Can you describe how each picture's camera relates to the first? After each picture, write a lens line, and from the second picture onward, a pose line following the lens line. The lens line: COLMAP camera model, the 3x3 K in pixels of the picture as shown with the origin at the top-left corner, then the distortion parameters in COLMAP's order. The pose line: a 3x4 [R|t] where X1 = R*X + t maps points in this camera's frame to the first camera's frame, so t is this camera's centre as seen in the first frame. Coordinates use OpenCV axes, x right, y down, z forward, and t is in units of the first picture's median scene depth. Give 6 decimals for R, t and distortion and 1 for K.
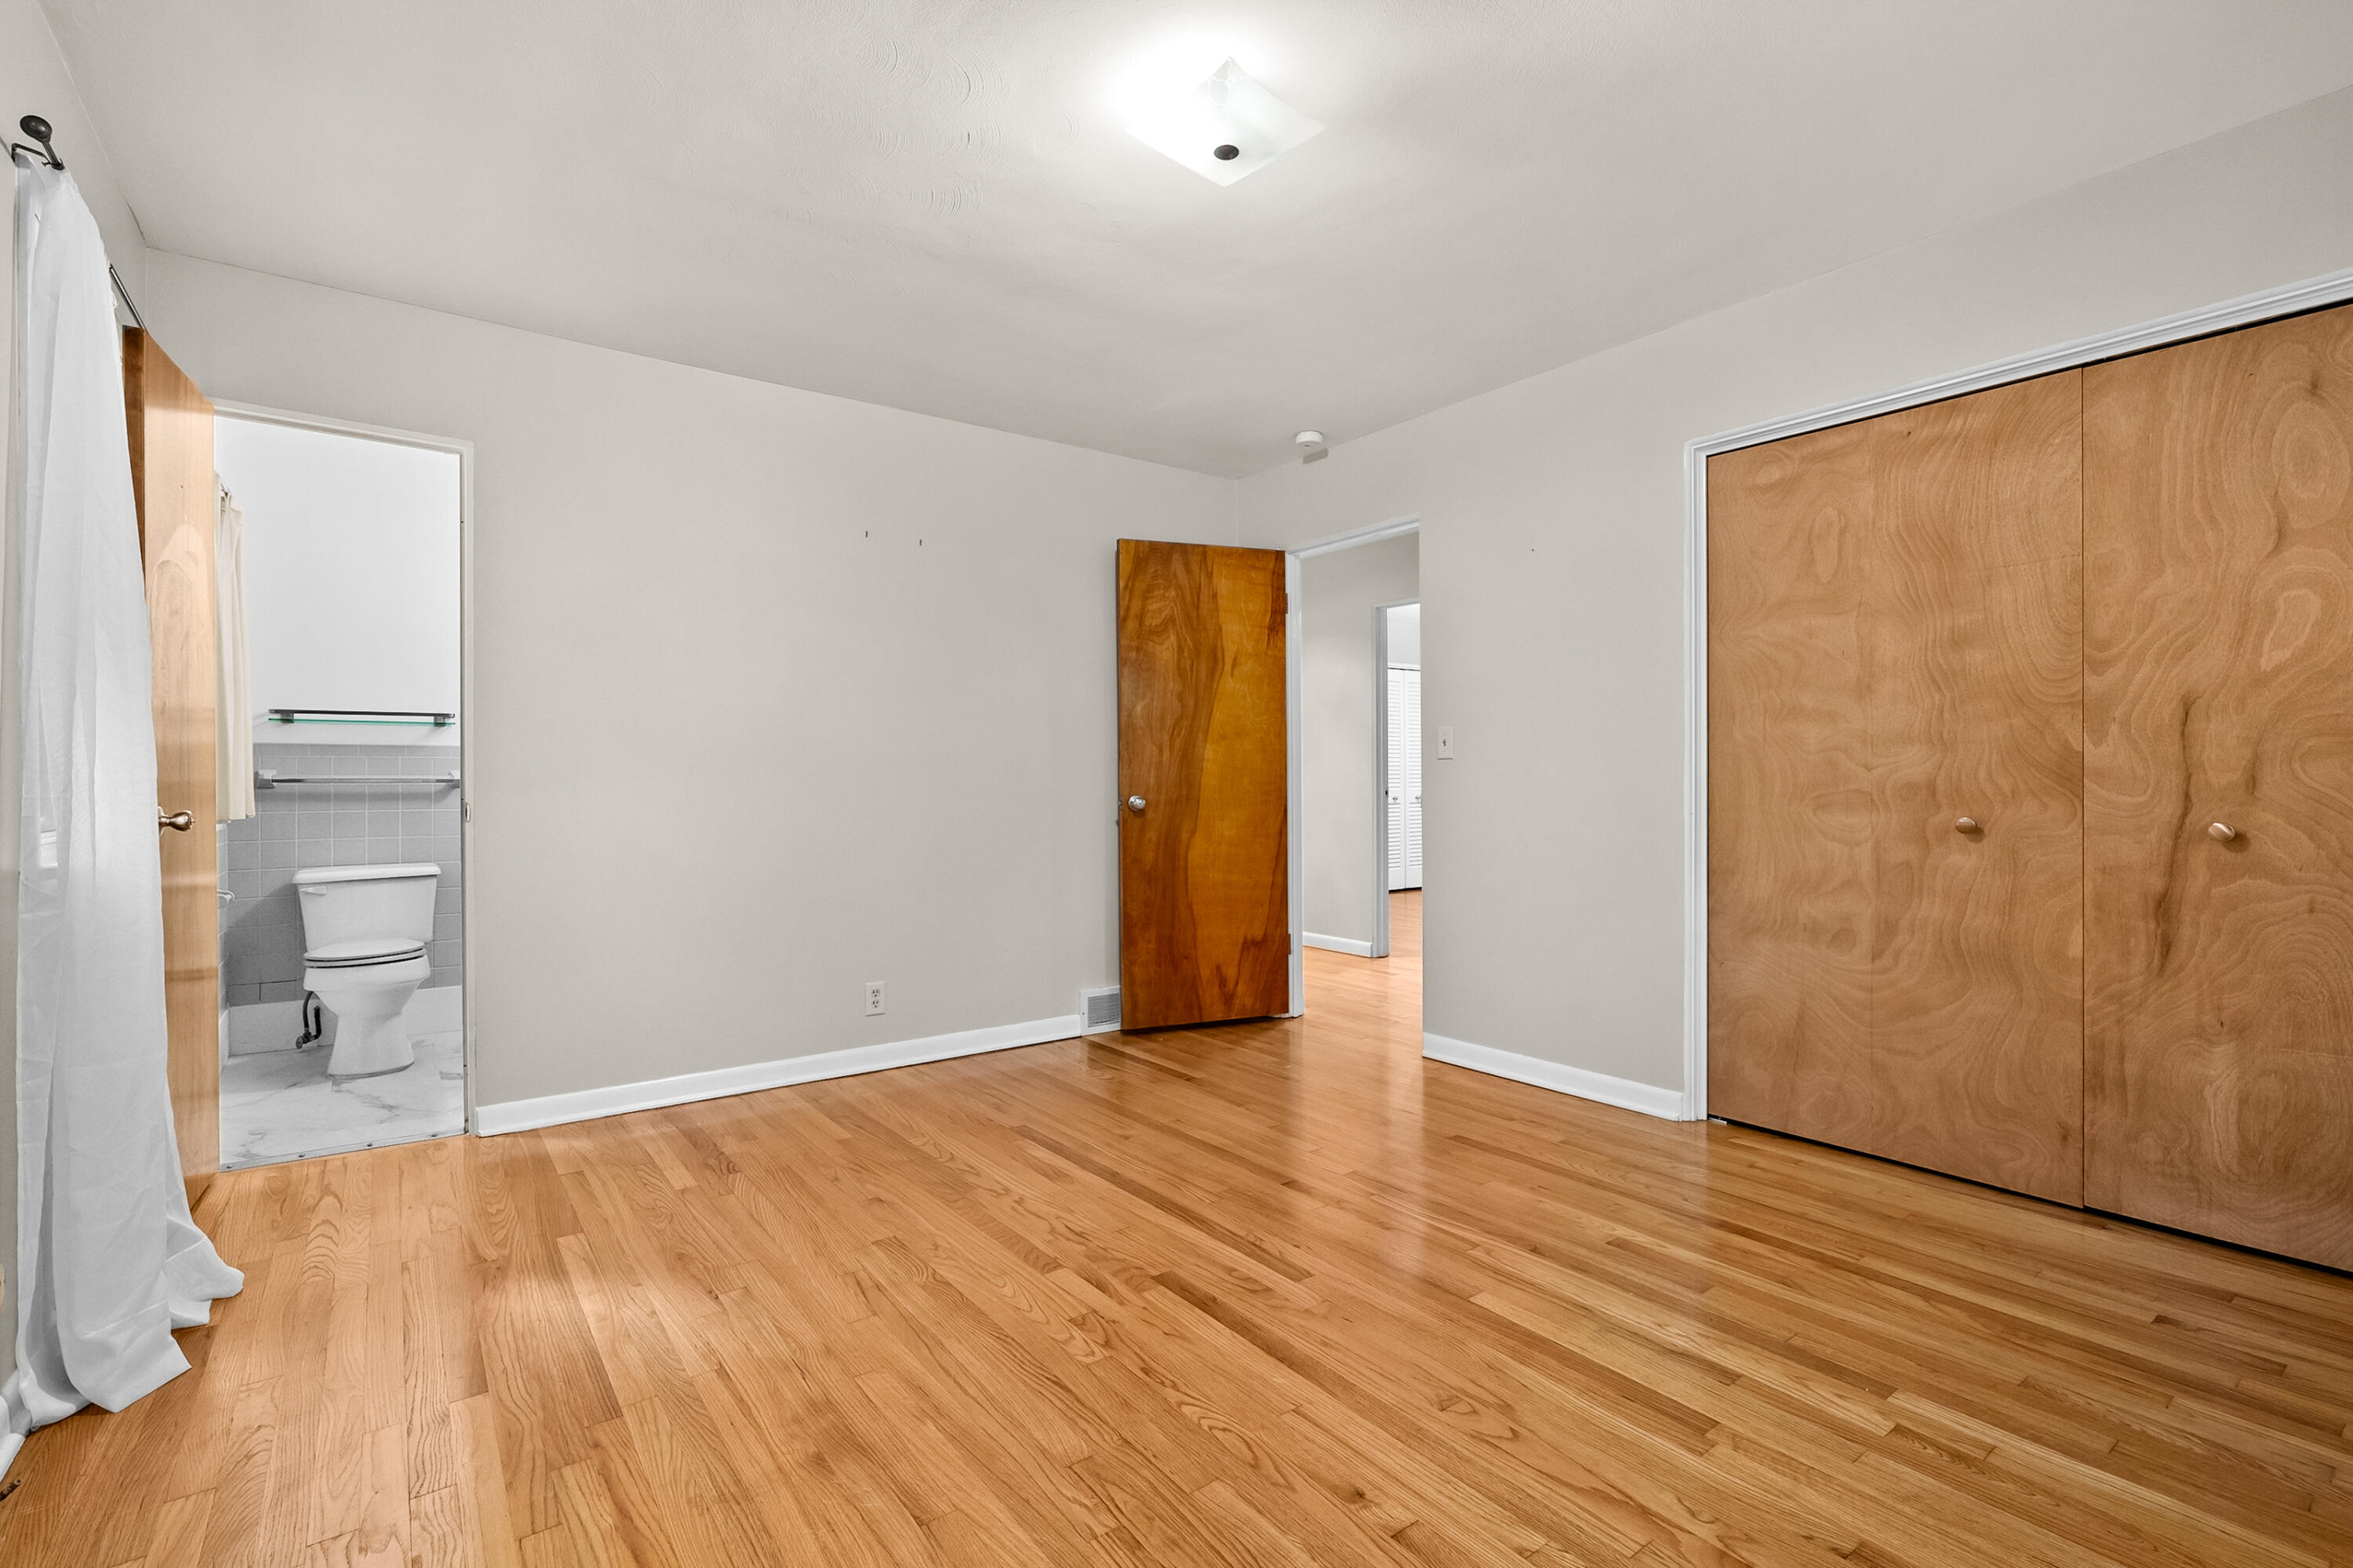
lens RADIAL K [[1086.3, 0, 1169.0], [0, 1086.3, 783.8], [0, 0, 1]] dist [-0.004164, 0.001352]
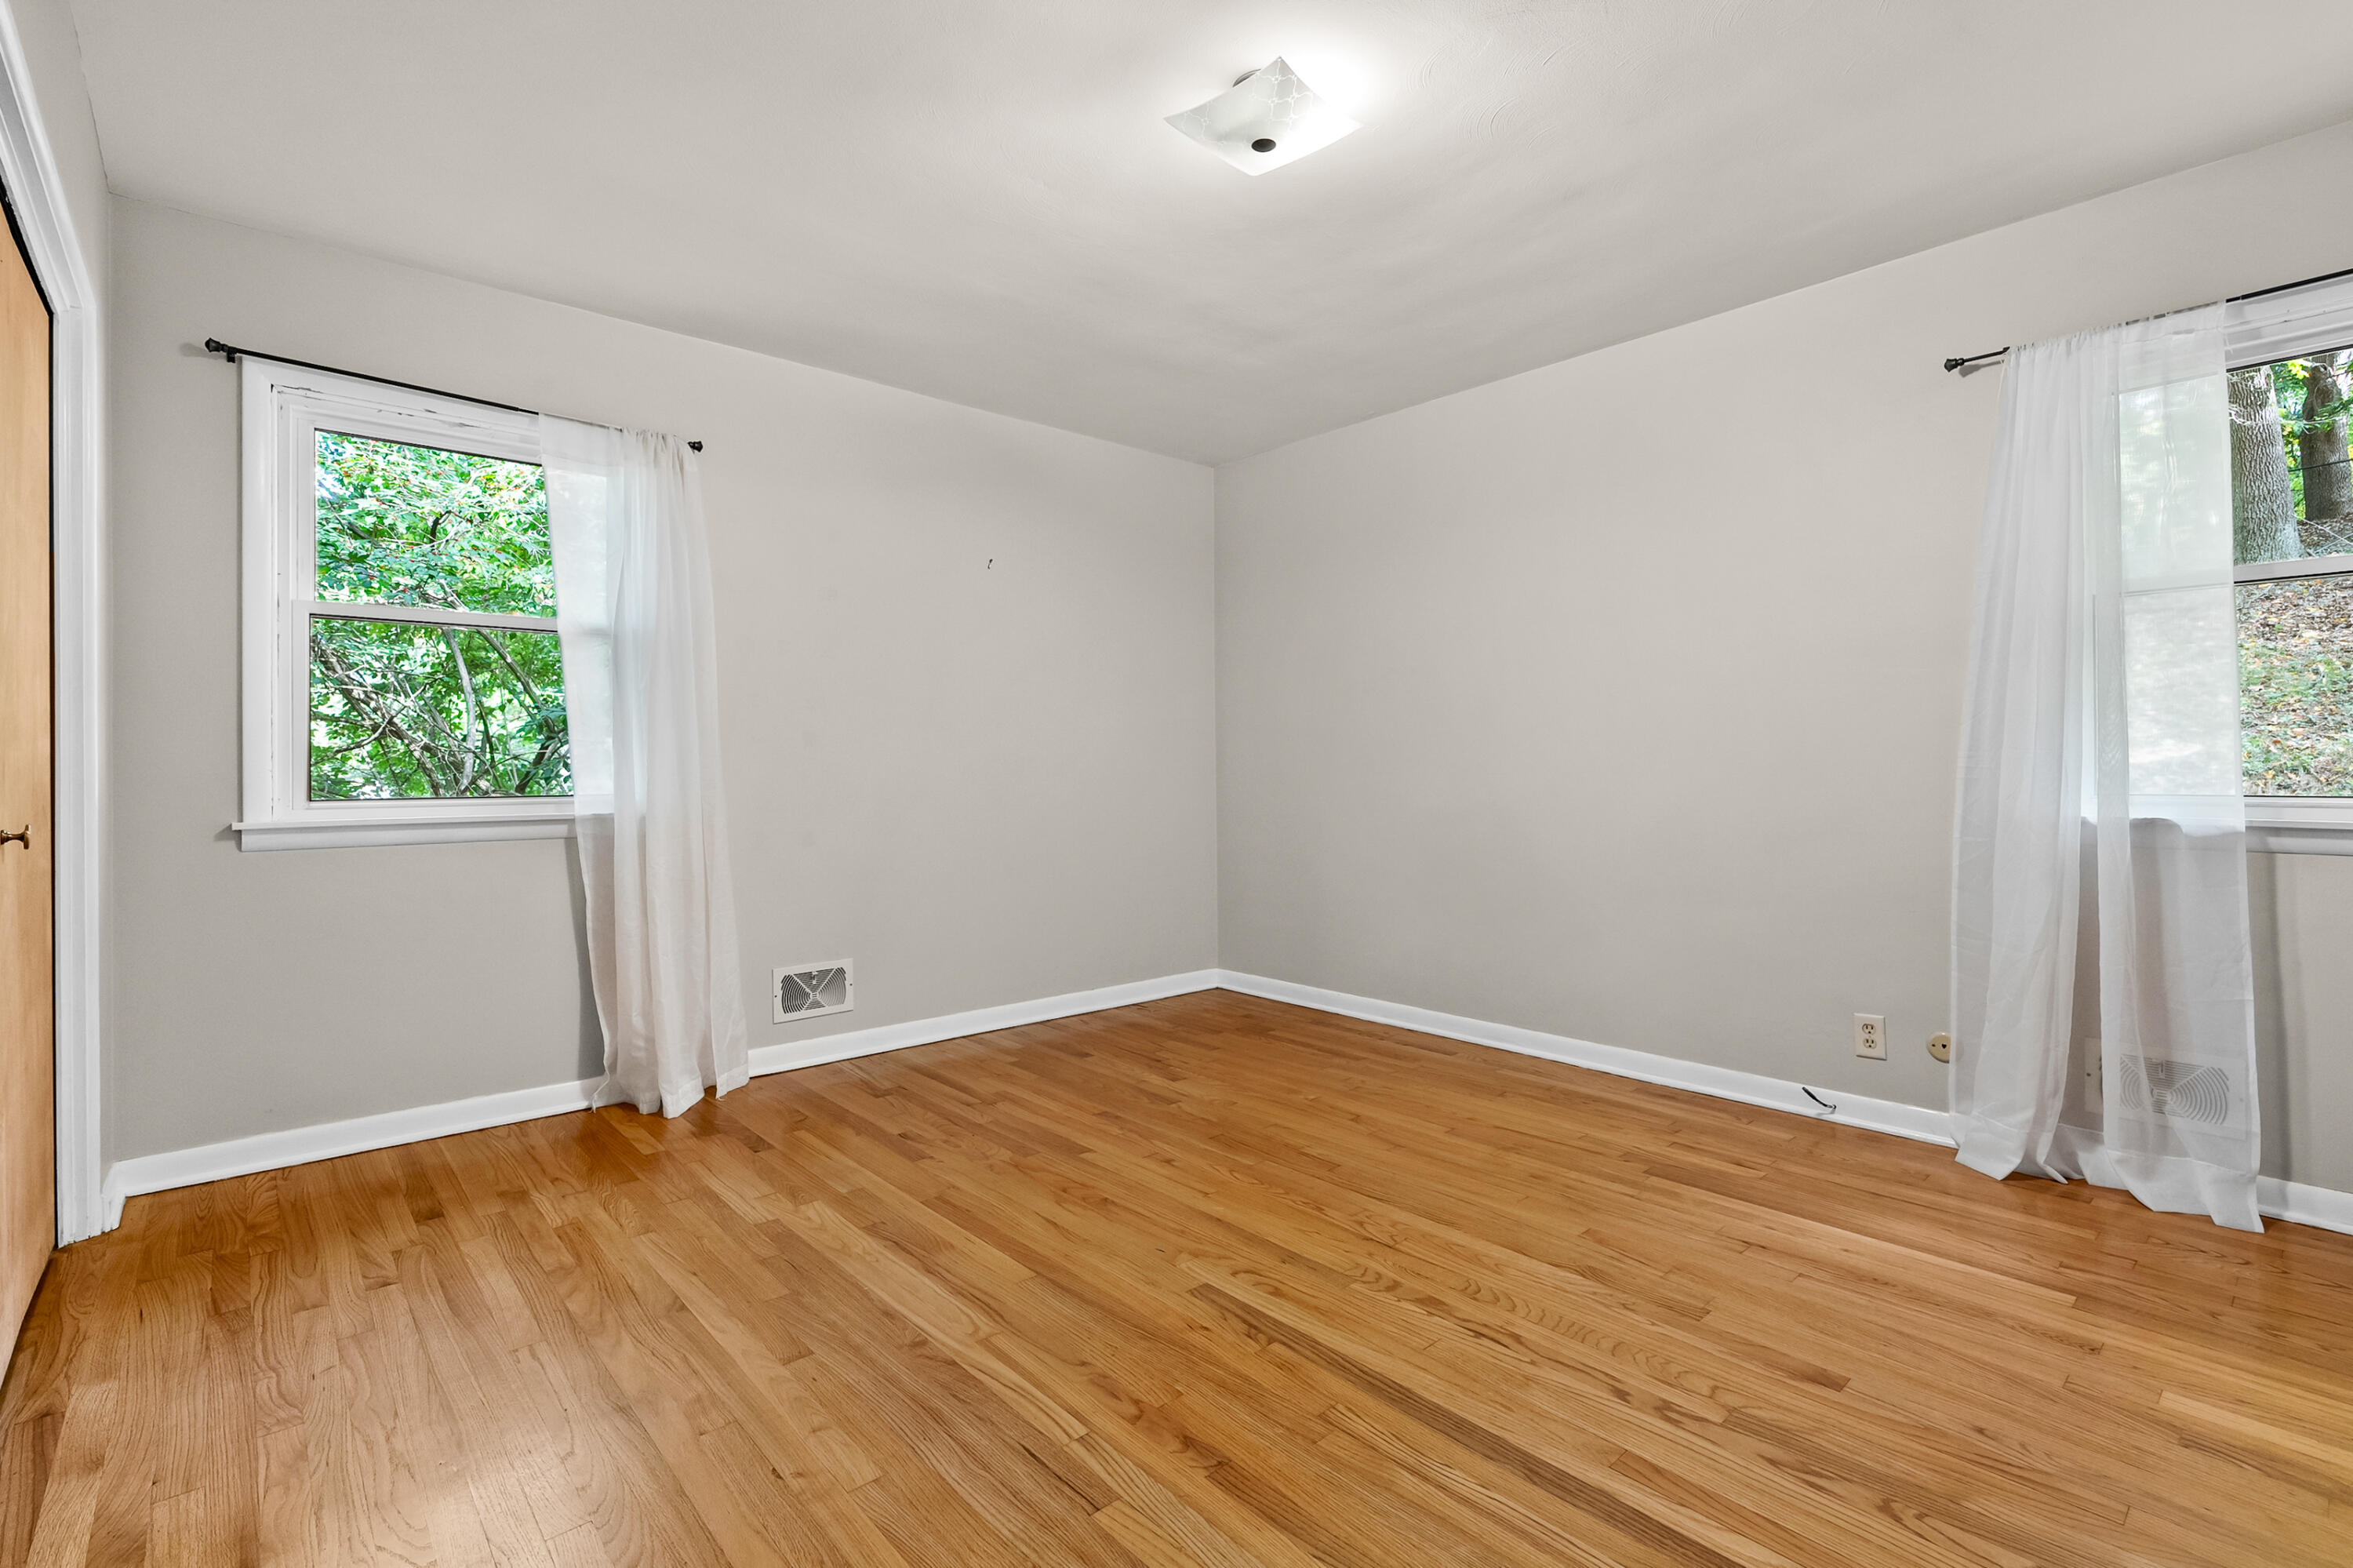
lens RADIAL K [[1086.3, 0, 1169.0], [0, 1086.3, 783.8], [0, 0, 1]] dist [-0.004164, 0.001352]
pose [[-0.996788, 0.008098, -0.079677, 0.231389], [0.006544, 0.999784, 0.019751, -0.003319], [0.079820, 0.019166, -0.996625, 2.020454]]
